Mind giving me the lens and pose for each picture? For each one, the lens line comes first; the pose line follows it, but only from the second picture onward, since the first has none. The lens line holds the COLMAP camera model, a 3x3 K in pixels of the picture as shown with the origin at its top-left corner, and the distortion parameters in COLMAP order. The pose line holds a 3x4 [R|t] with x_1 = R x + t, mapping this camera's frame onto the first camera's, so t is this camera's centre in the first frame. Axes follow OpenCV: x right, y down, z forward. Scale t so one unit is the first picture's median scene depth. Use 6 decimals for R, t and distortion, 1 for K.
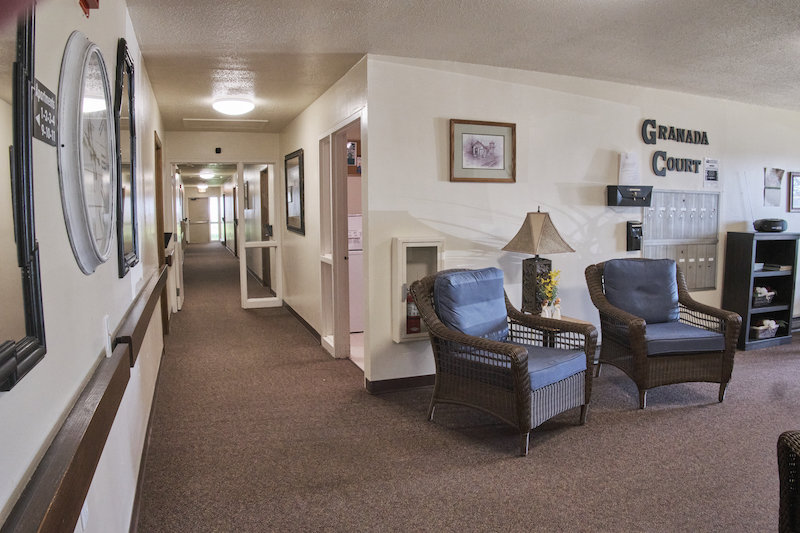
lens RADIAL K [[559.4, 0, 400.0], [0, 559.4, 266.5], [0, 0, 1]] dist [-0.191263, 0.063545]
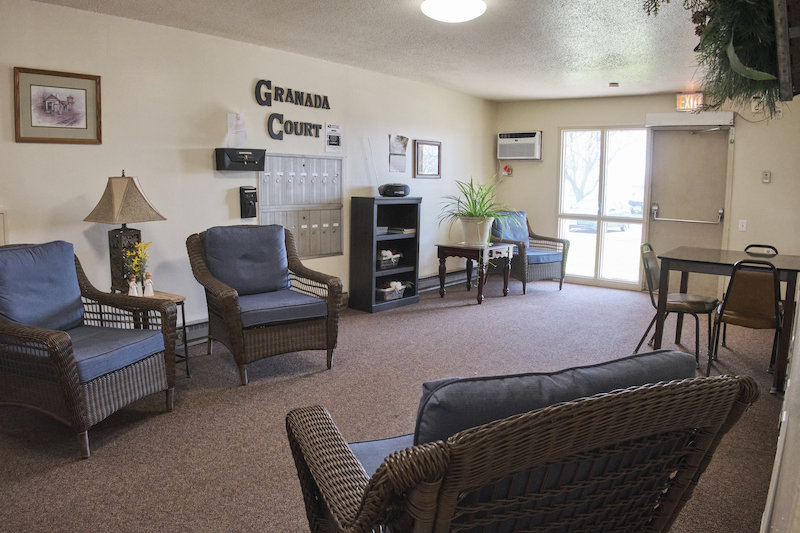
lens RADIAL K [[559.4, 0, 400.0], [0, 559.4, 266.5], [0, 0, 1]] dist [-0.191263, 0.063545]
pose [[0.852660, -0.059786, 0.519035, 0.162916], [0.036098, 0.997799, 0.055632, 0.012823], [-0.521218, -0.028699, 0.852941, 0.036402]]
